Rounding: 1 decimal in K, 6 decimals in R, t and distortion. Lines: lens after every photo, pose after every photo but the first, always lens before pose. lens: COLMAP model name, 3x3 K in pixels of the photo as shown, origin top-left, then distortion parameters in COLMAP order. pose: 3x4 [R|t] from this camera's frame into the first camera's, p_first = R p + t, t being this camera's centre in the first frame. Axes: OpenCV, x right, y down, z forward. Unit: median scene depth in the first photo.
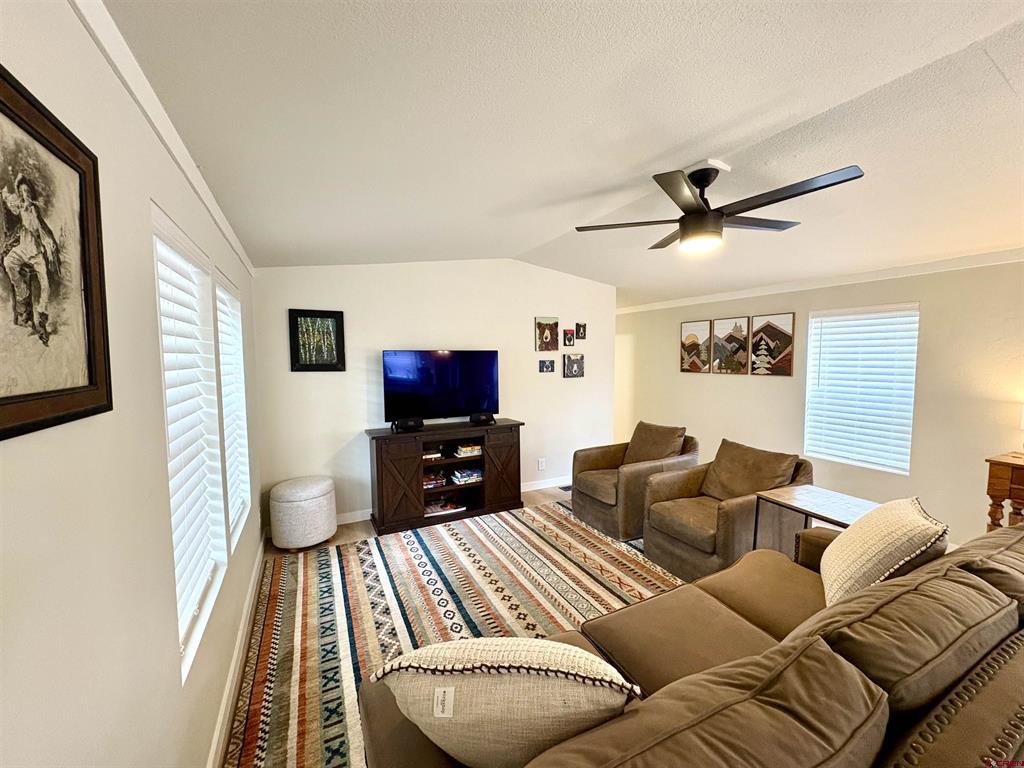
lens RADIAL K [[407.1, 0, 512.0], [0, 407.1, 384.0], [0, 0, 1]] dist [0.000903, -0.000241]
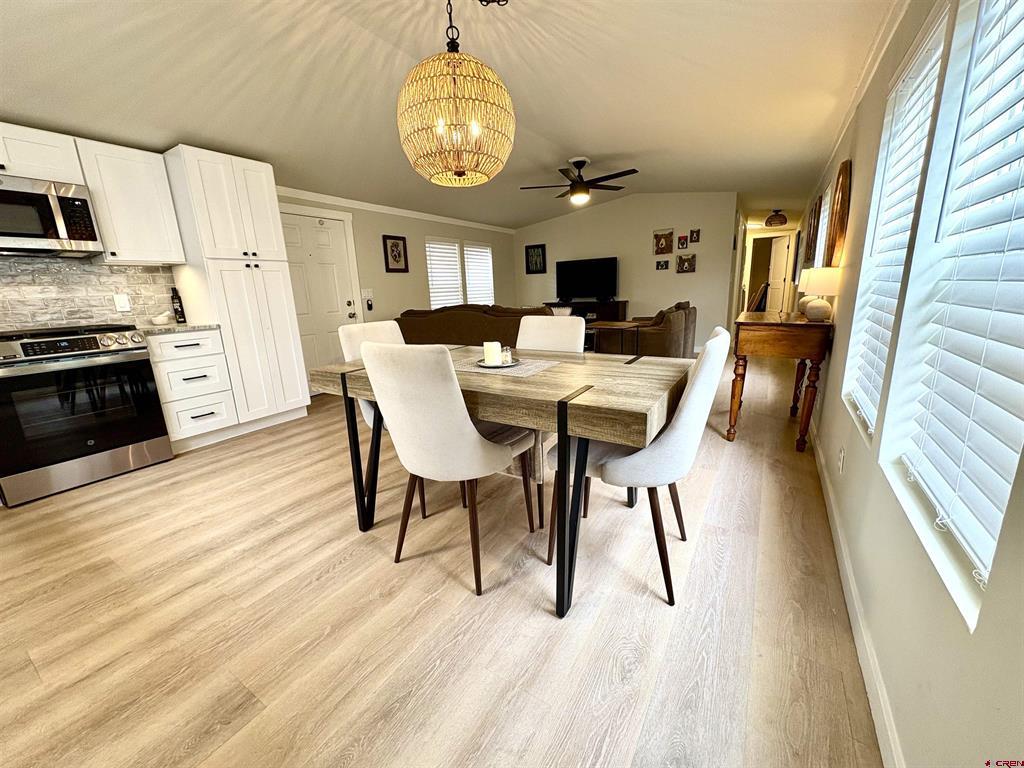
lens RADIAL K [[407.1, 0, 512.0], [0, 407.1, 384.0], [0, 0, 1]] dist [0.000903, -0.000241]
pose [[0.511501, 0.180437, -0.840124, 1.311866], [-0.019318, 0.979872, 0.198690, 0.109658], [0.859065, -0.085401, 0.504691, -0.257861]]
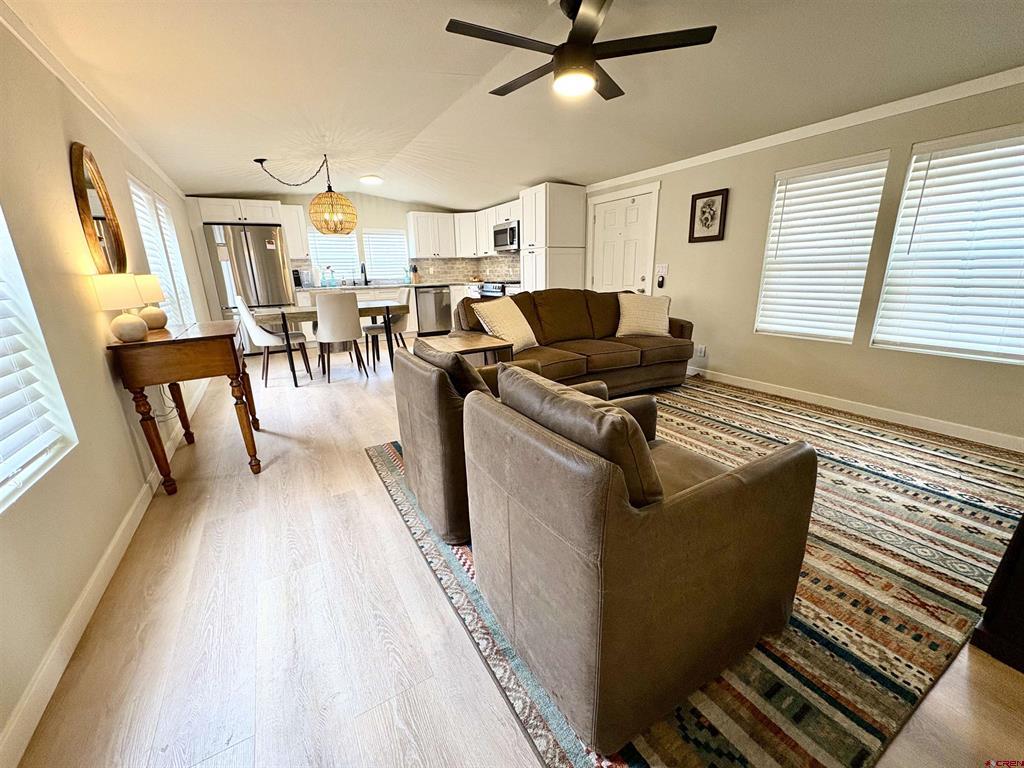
lens RADIAL K [[407.1, 0, 512.0], [0, 407.1, 384.0], [0, 0, 1]] dist [0.000903, -0.000241]
pose [[-0.997750, 0.040278, -0.053605, 0.409712], [0.020226, 0.943023, 0.332111, 0.003678], [0.063927, 0.330280, -0.941716, 1.272915]]
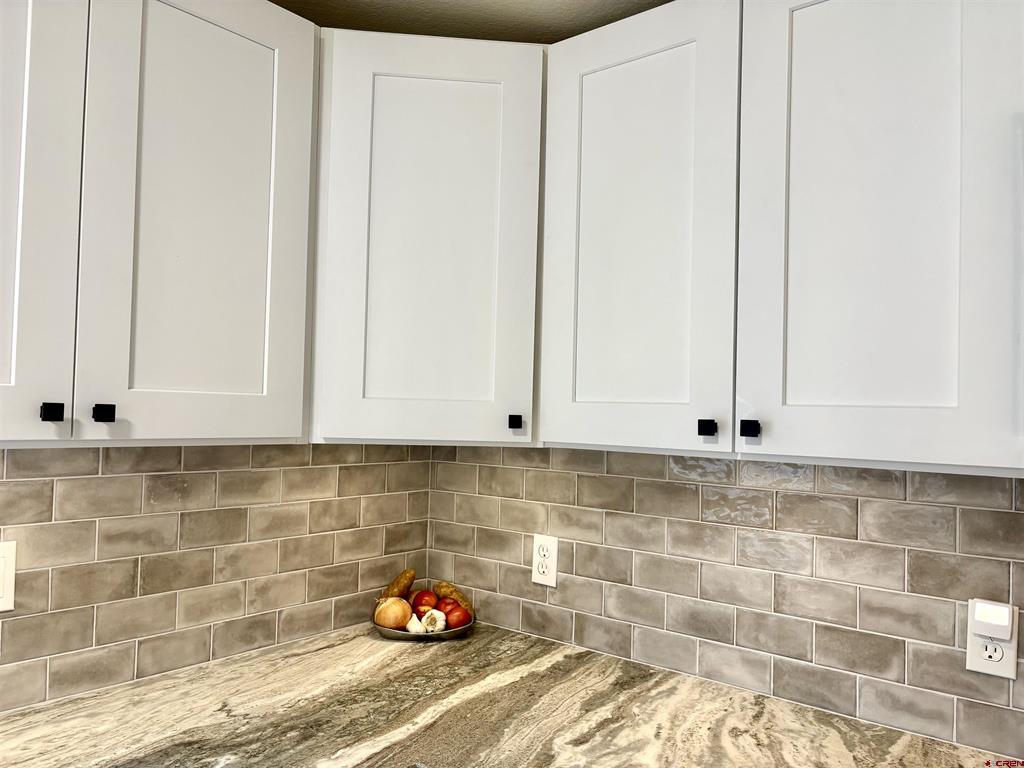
lens RADIAL K [[774.0, 0, 512.0], [0, 774.0, 384.0], [0, 0, 1]] dist [-0.000030, -0.000127]
pose [[-0.916849, -0.031787, -0.397967, 0.618785], [-0.048843, 0.998268, 0.032791, 0.032245], [0.396235, 0.049502, -0.916814, -0.547779]]
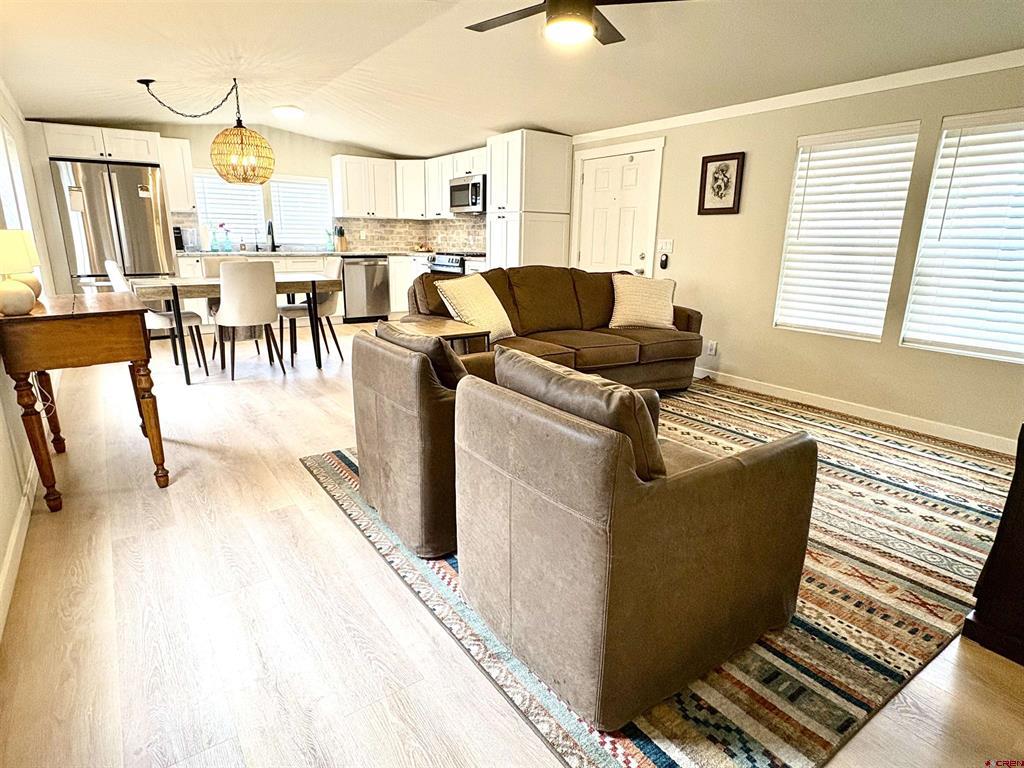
lens RADIAL K [[566.5, 0, 508.3], [0, 566.5, 387.2], [0, 0, 1]] dist [-0.000248, 0.001577]
pose [[-0.989921, 0.023767, -0.139615, 0.454834], [-0.022283, 0.947402, 0.319270, -0.010576], [0.139860, 0.319163, -0.937323, 1.371581]]
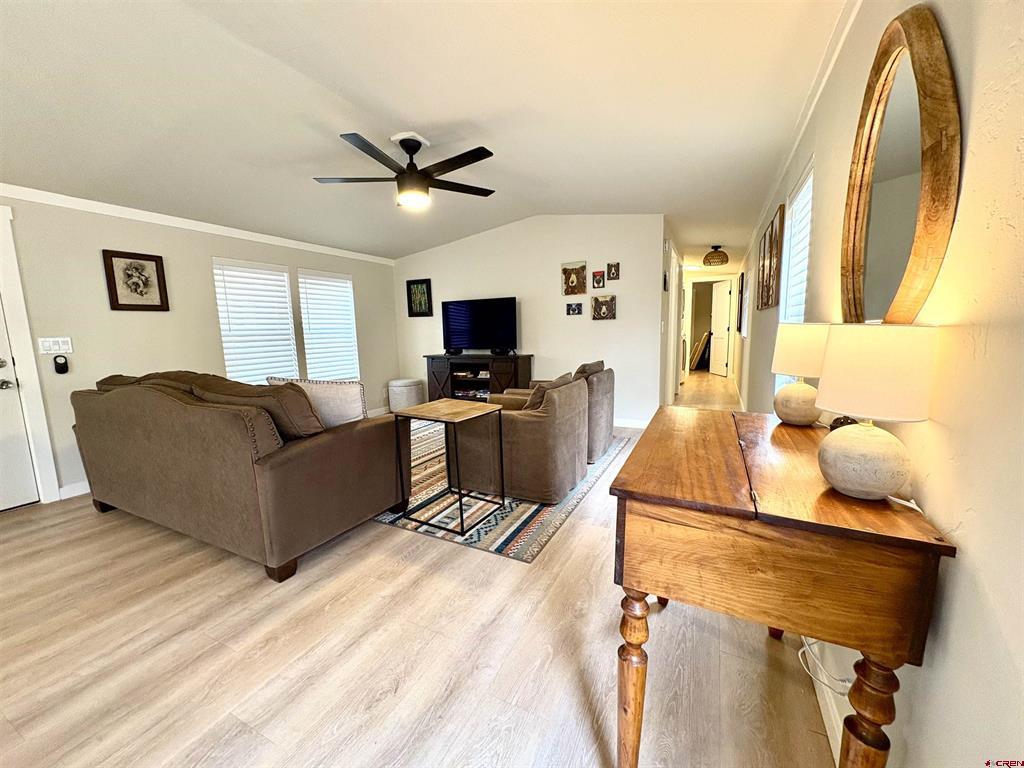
lens RADIAL K [[407.1, 0, 512.0], [0, 407.1, 384.0], [0, 0, 1]] dist [0.000903, -0.000241]
pose [[0.591902, 0.099655, -0.799825, 1.031824], [-0.033004, 0.994492, 0.099485, 0.060601], [0.805334, -0.032488, 0.591931, 0.276283]]
